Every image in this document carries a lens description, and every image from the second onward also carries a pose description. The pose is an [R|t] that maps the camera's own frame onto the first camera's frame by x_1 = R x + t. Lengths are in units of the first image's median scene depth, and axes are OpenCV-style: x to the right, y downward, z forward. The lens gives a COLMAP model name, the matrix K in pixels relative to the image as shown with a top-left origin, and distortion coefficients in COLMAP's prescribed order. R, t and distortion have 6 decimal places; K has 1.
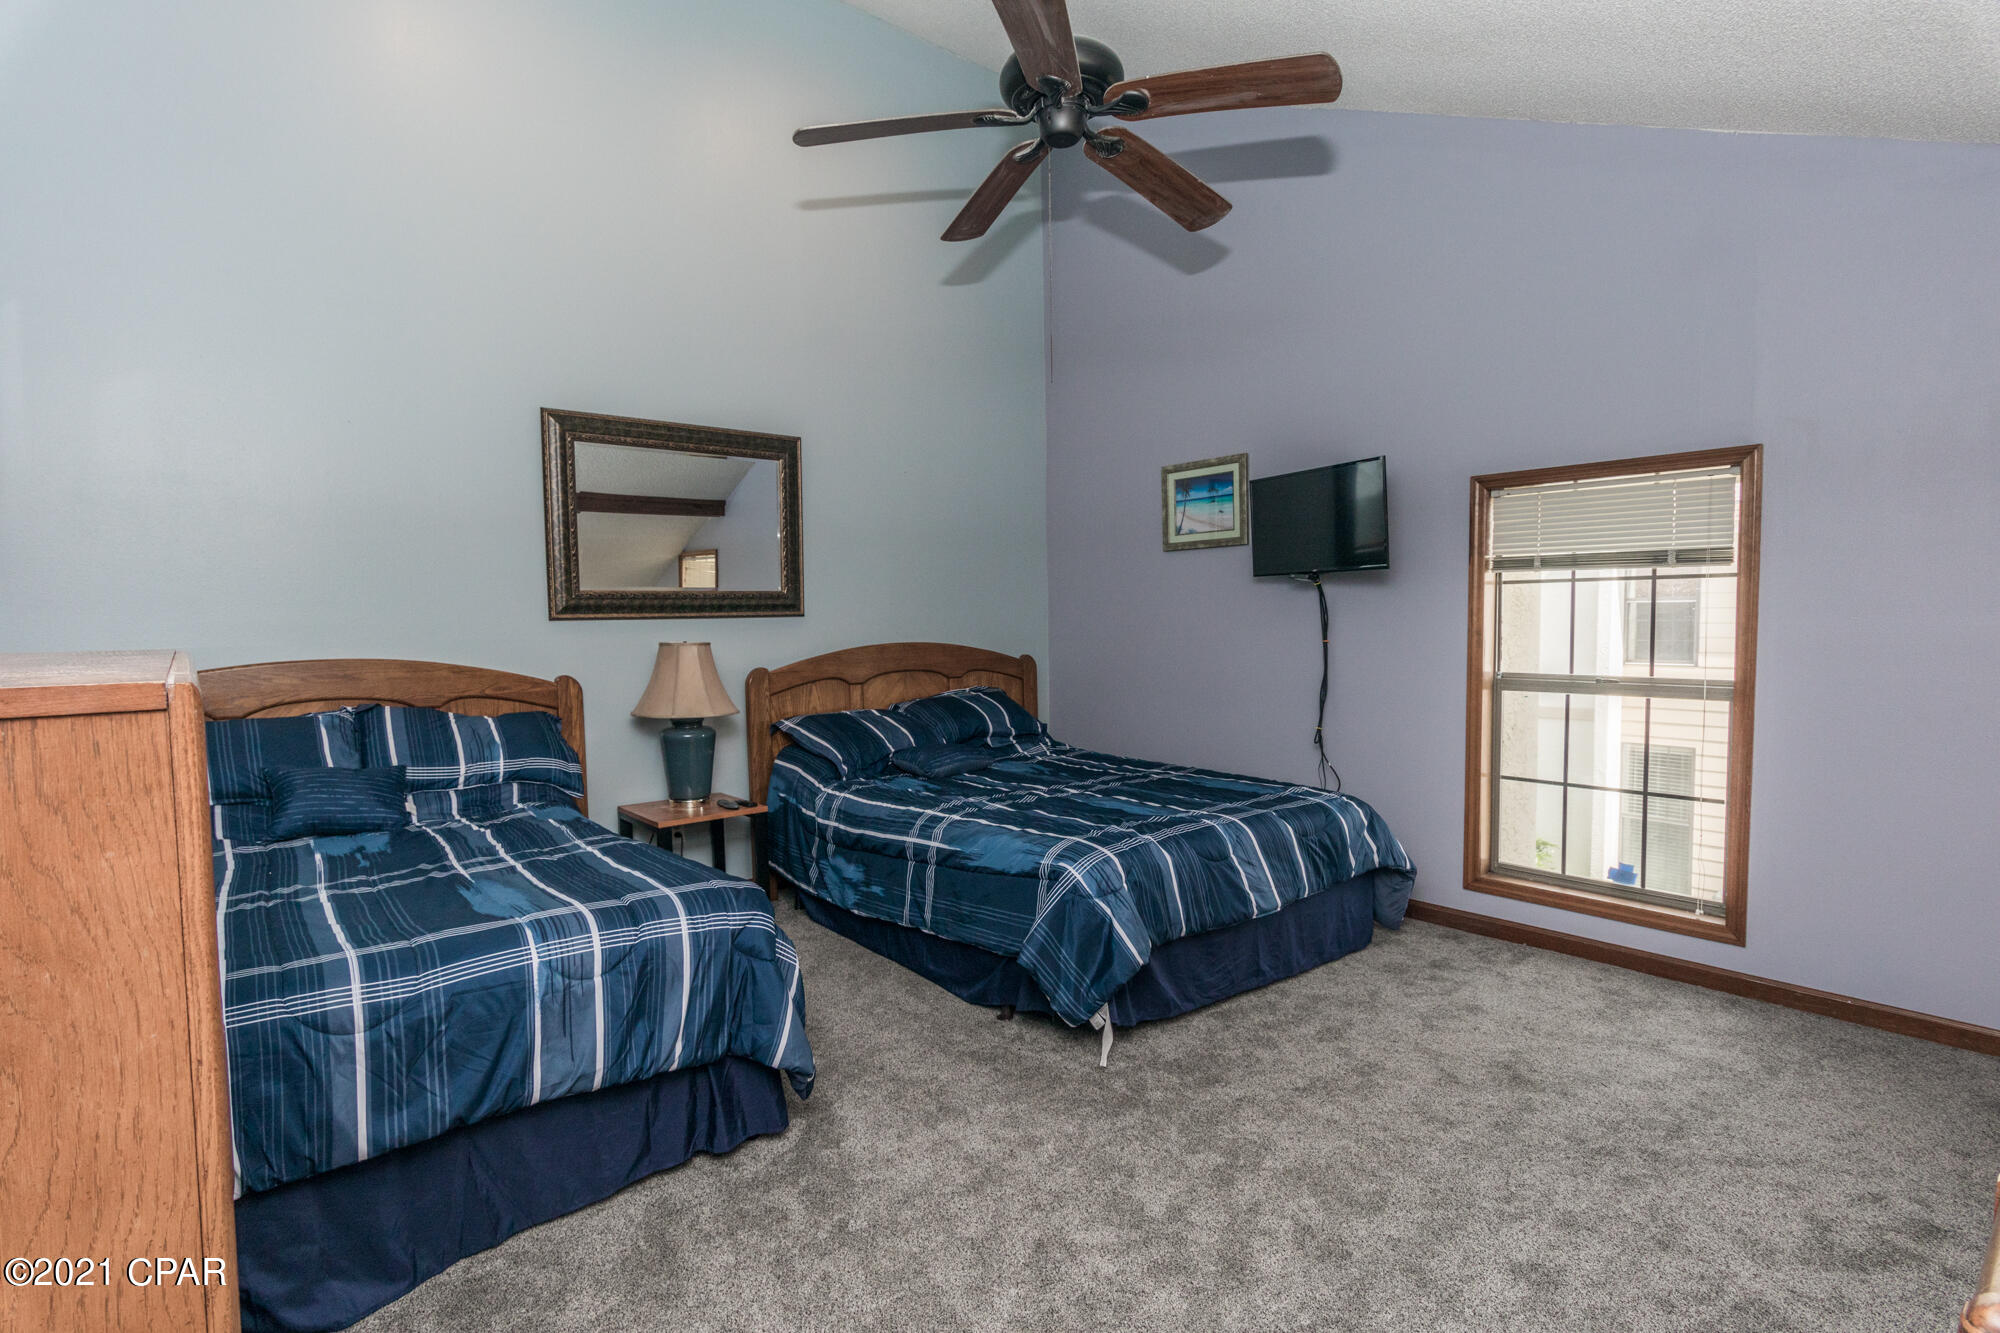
lens RADIAL K [[969.8, 0, 988.5], [0, 969.8, 671.6], [0, 0, 1]] dist [0.001499, 0.000155]
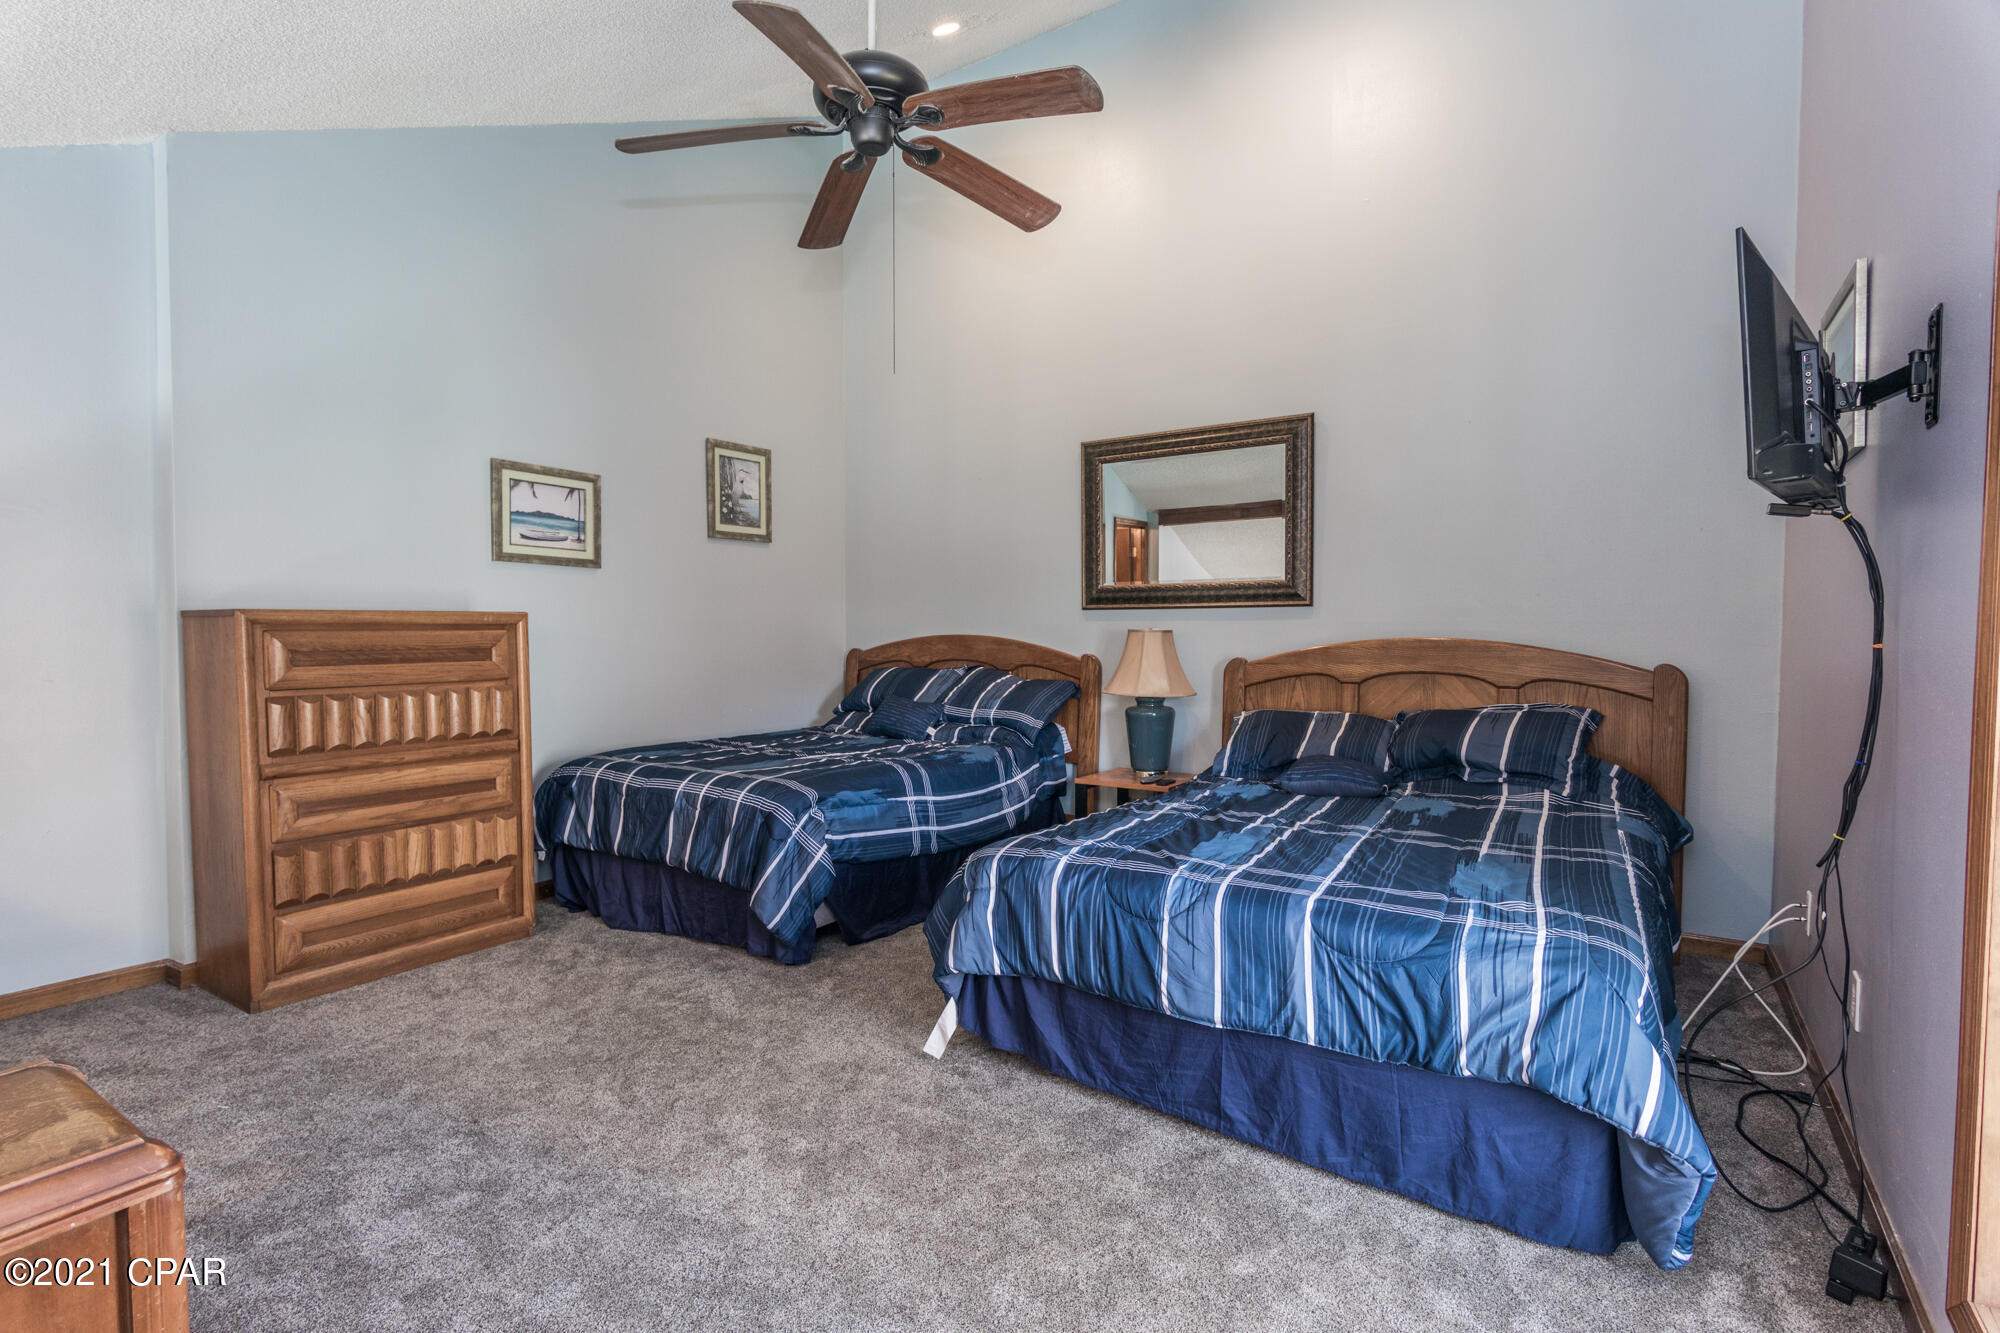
lens RADIAL K [[969.8, 0, 988.5], [0, 969.8, 671.6], [0, 0, 1]] dist [0.001499, 0.000155]
pose [[0.291672, 0.056783, -0.954831, 0.690571], [-0.054547, 0.997599, 0.042663, -0.019469], [0.954962, 0.039640, 0.294069, 0.492038]]
